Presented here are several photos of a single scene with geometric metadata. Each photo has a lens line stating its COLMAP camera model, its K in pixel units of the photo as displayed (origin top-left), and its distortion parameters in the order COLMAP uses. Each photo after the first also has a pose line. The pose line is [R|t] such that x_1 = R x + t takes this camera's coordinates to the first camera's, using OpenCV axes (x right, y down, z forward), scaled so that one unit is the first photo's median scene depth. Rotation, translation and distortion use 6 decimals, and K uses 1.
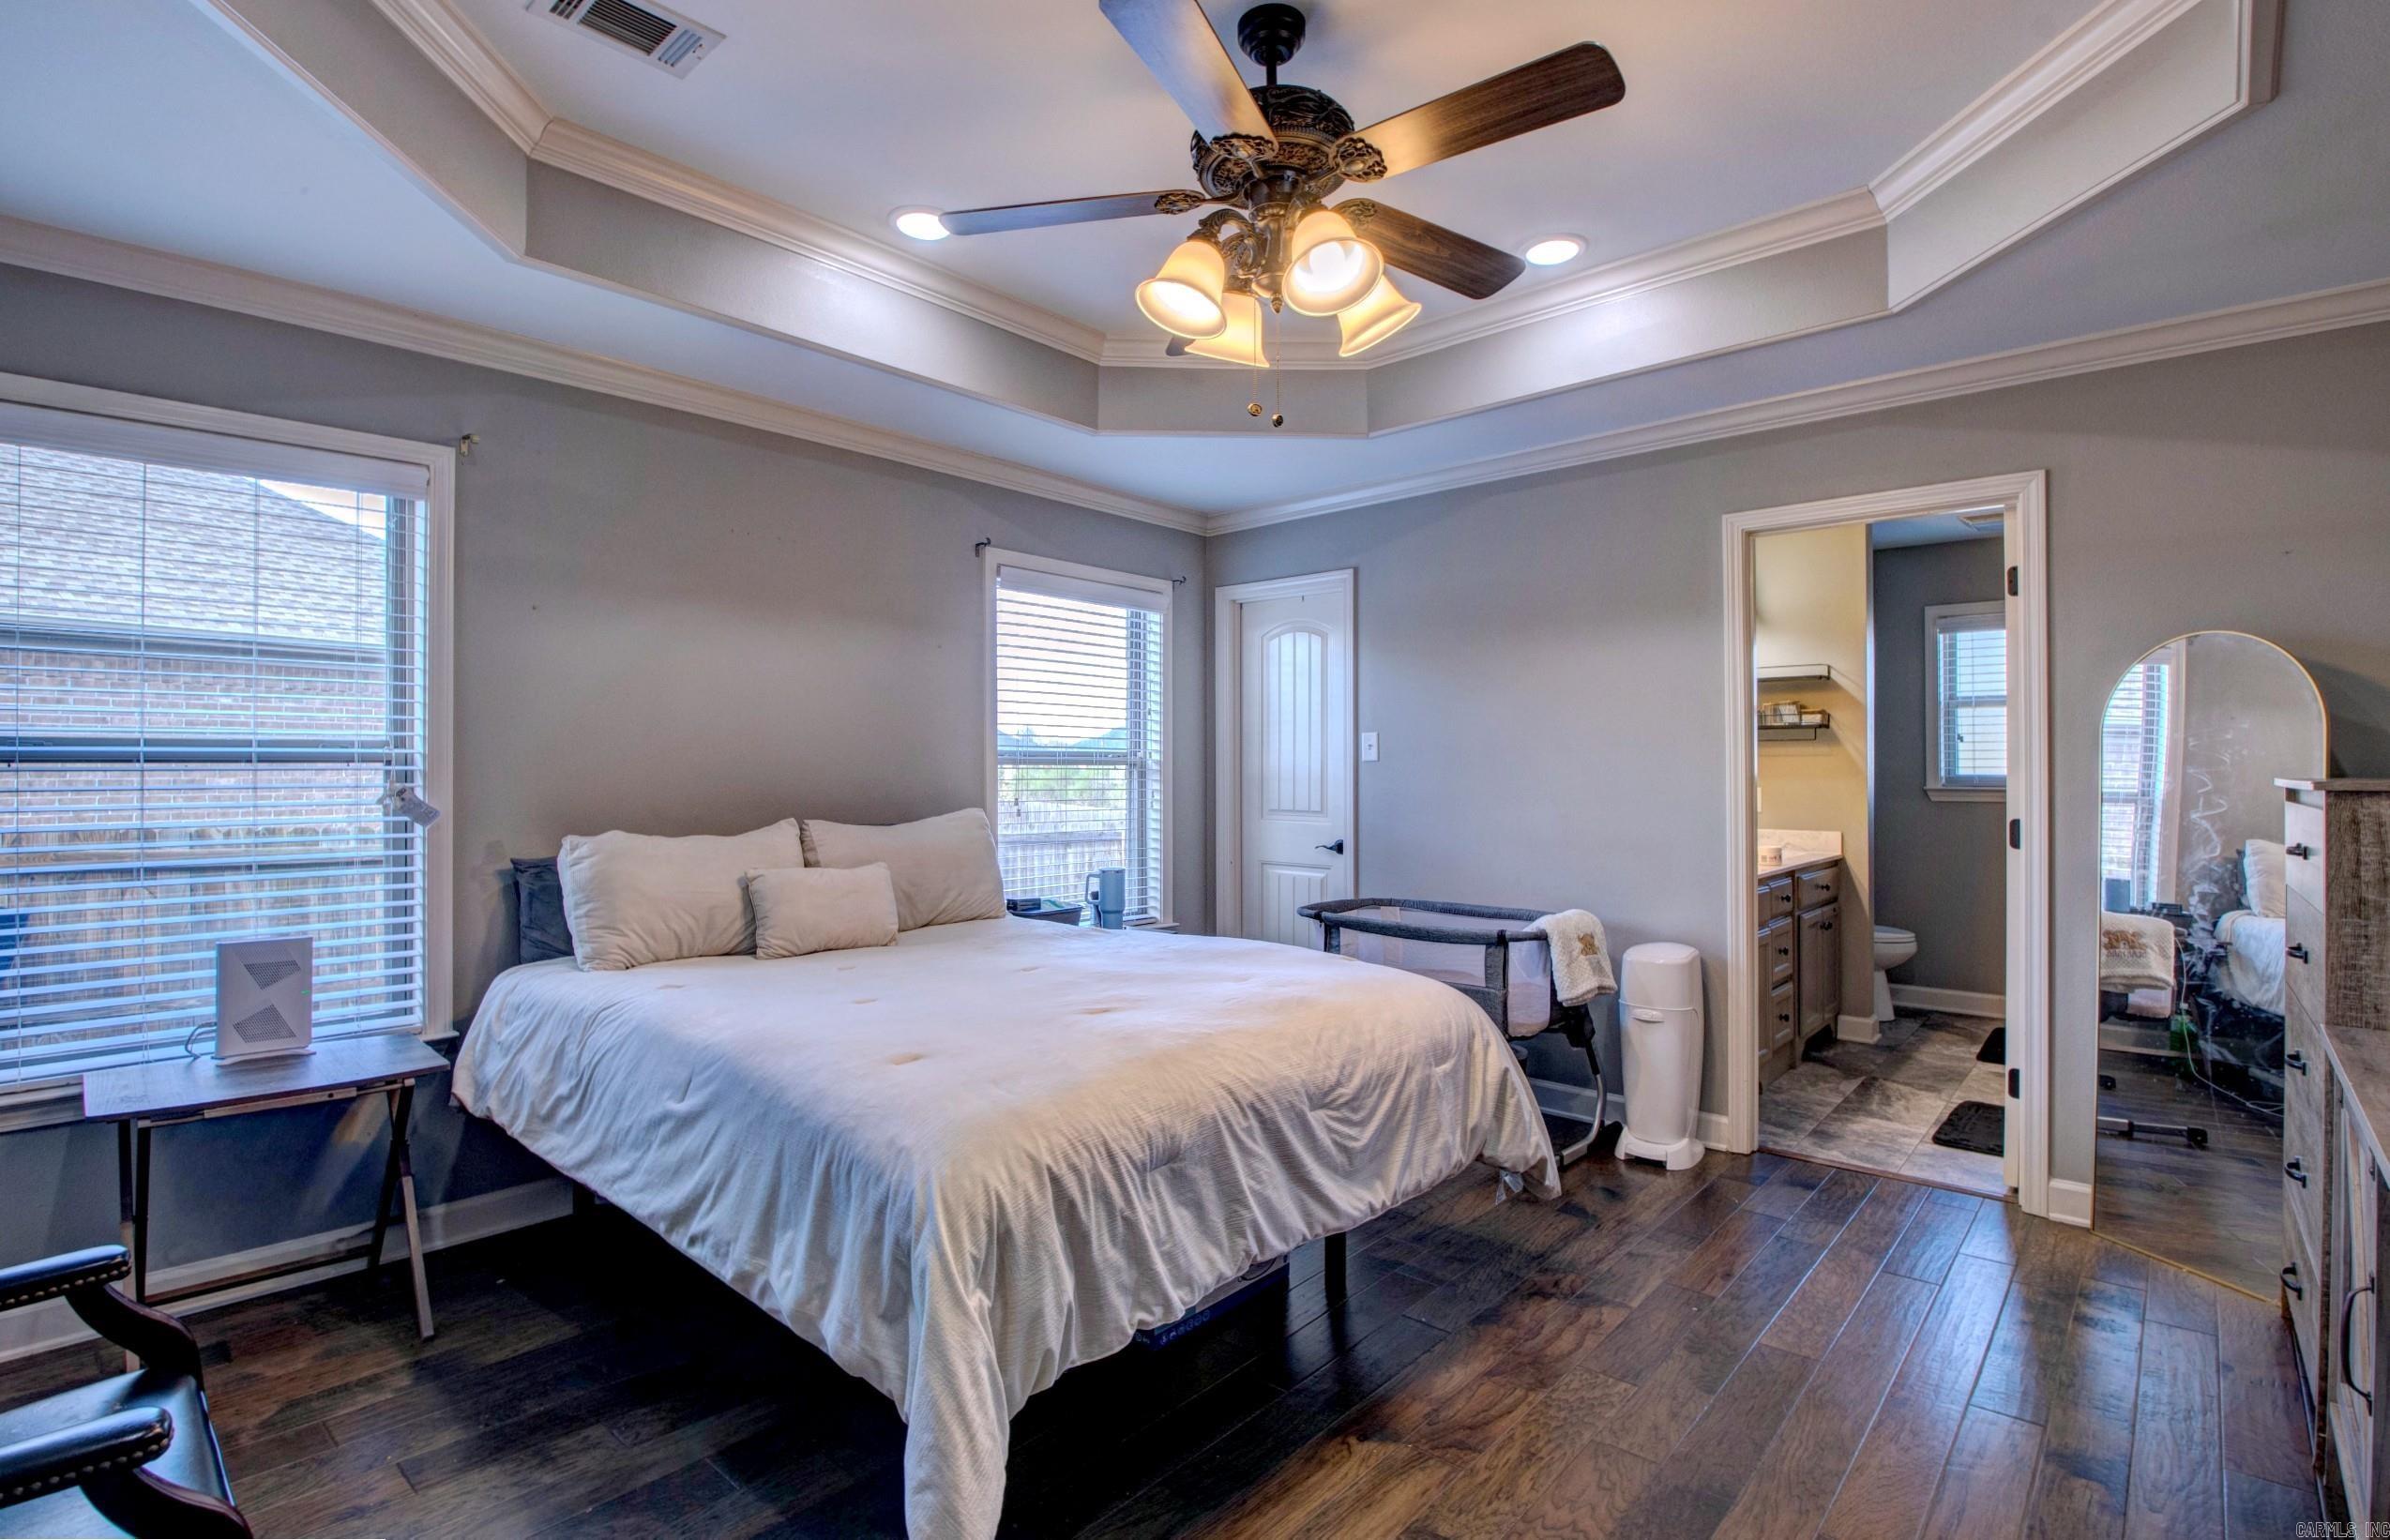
lens RADIAL K [[1114.5, 0, 1188.4], [0, 1114.5, 765.3], [0, 0, 1]] dist [0.034555, -0.037281]
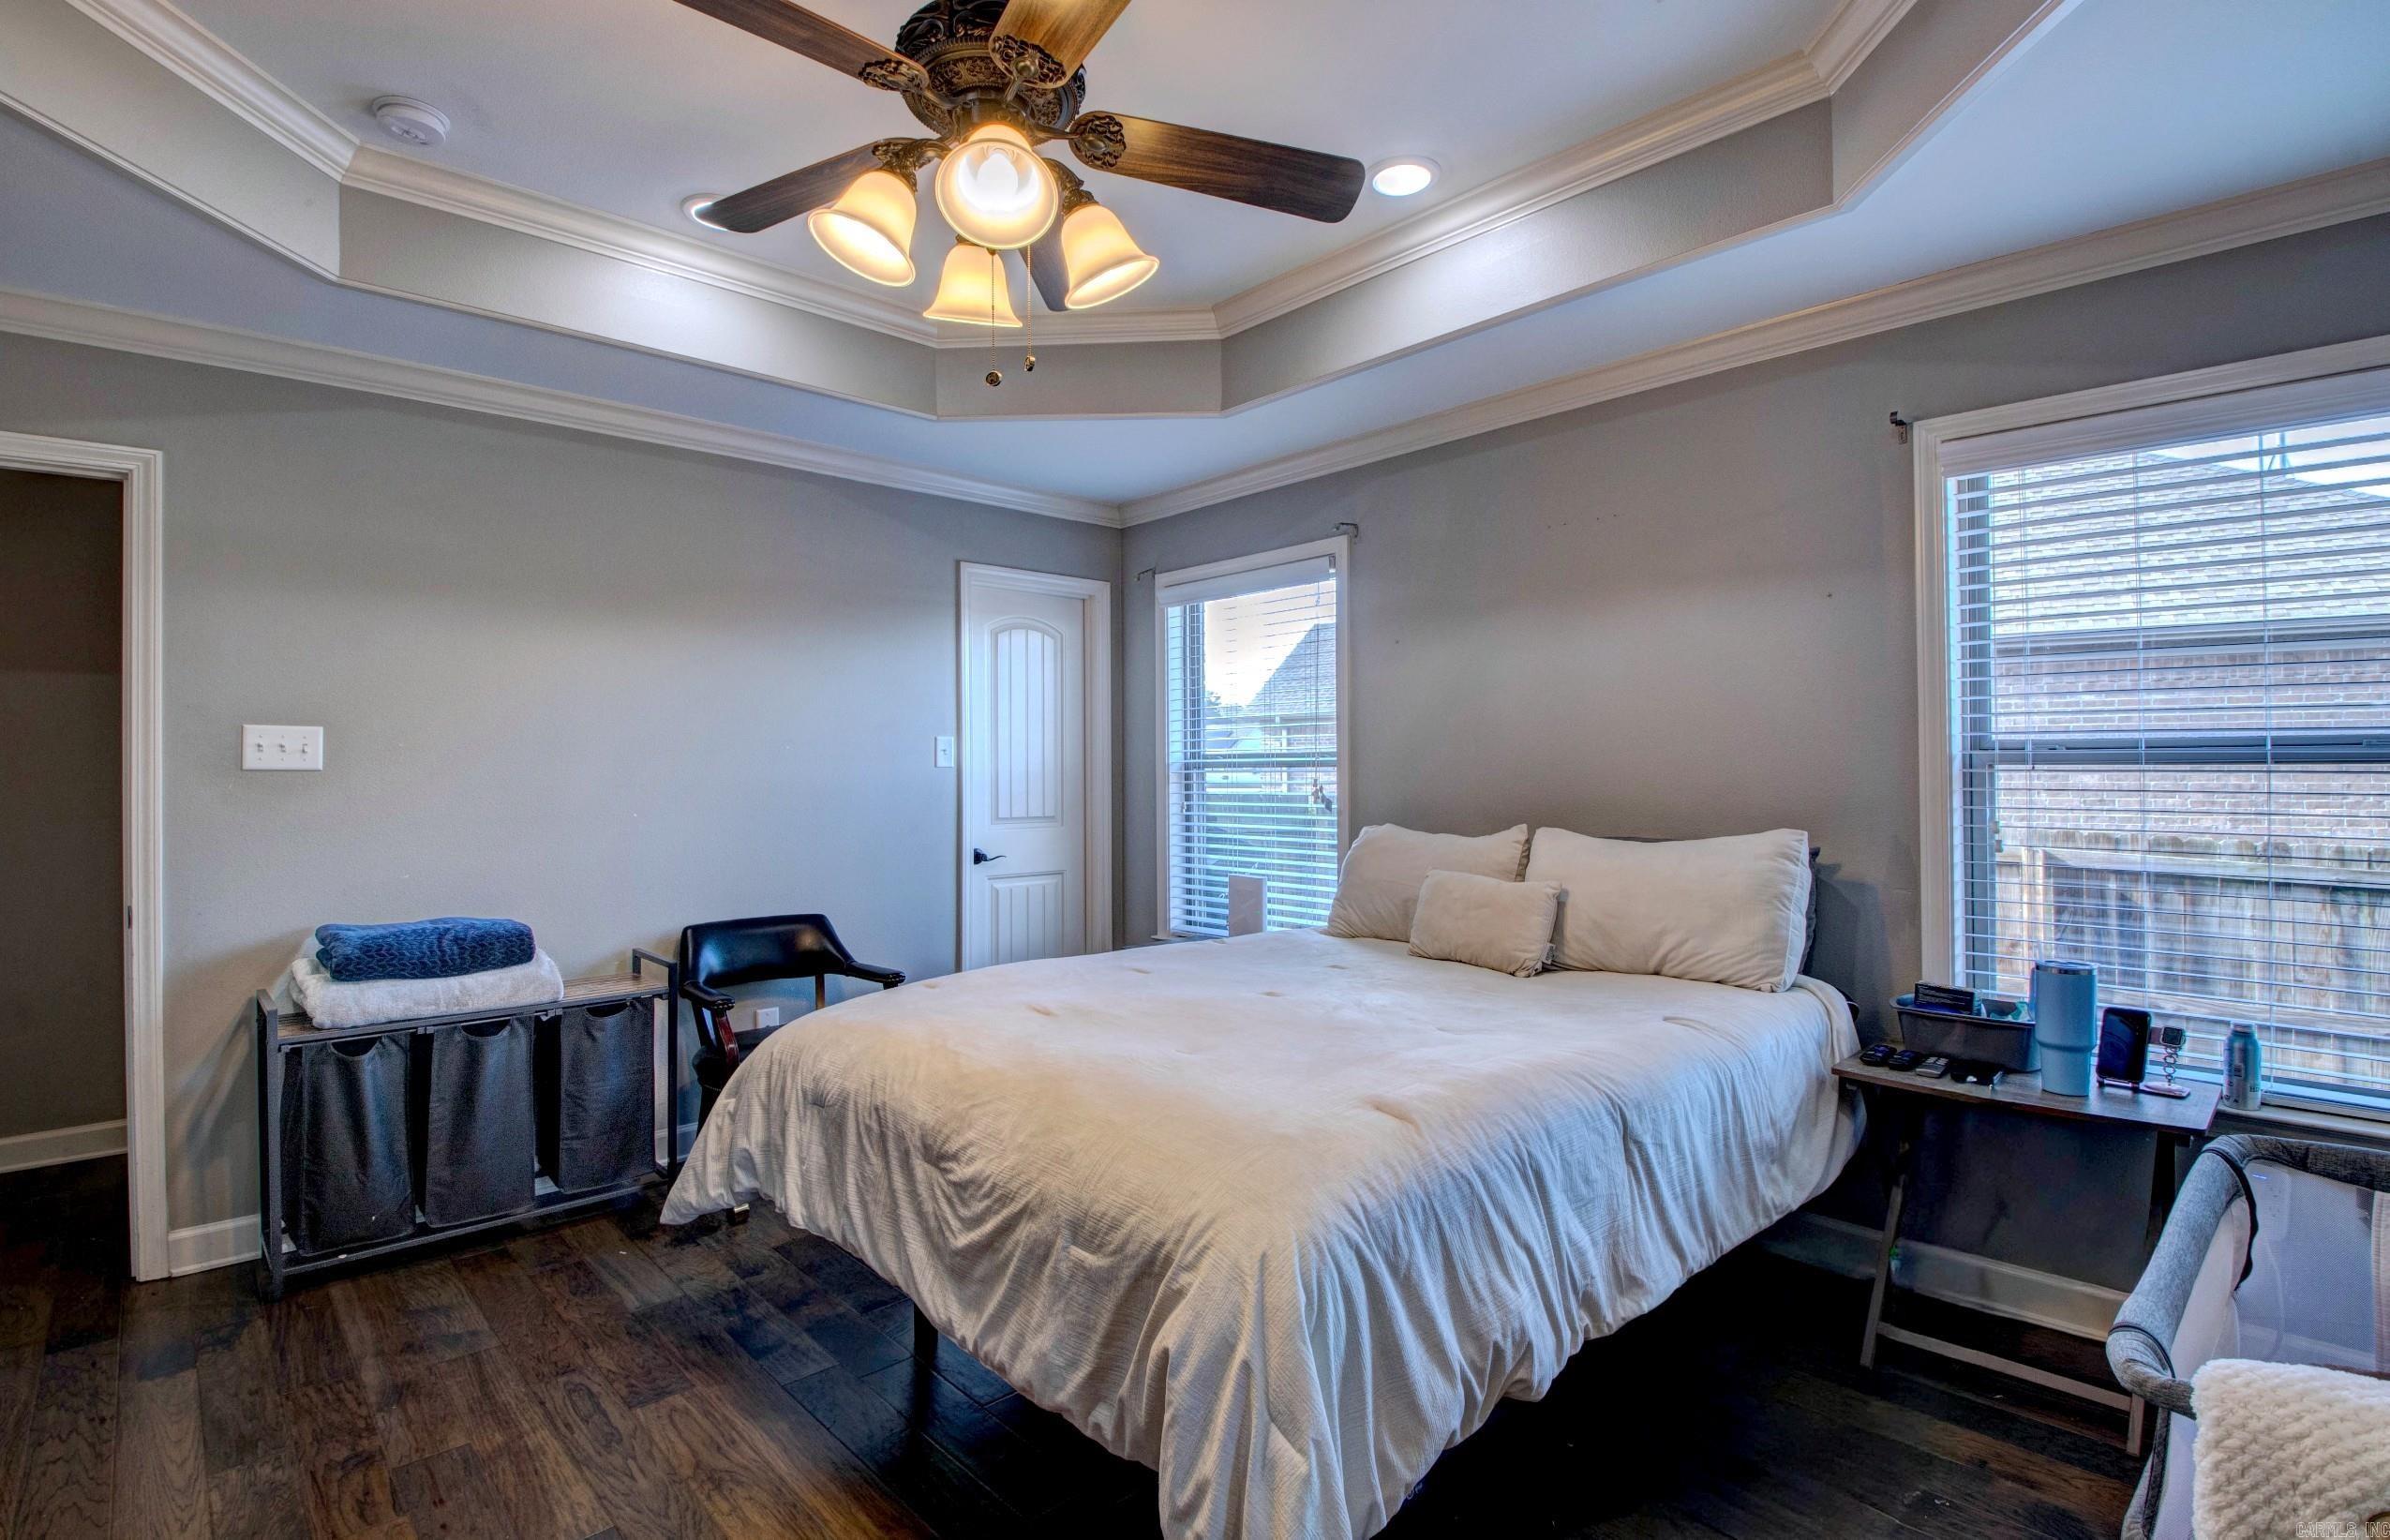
lens RADIAL K [[1114.6, 0, 1188.4], [0, 1114.6, 765.3], [0, 0, 1]] dist [0.034555, -0.037281]
pose [[-0.088338, -0.002073, -0.996088, 0.766910], [0.001535, 0.999996, -0.002217, -0.001903], [0.996089, -0.001725, -0.088335, 1.009200]]
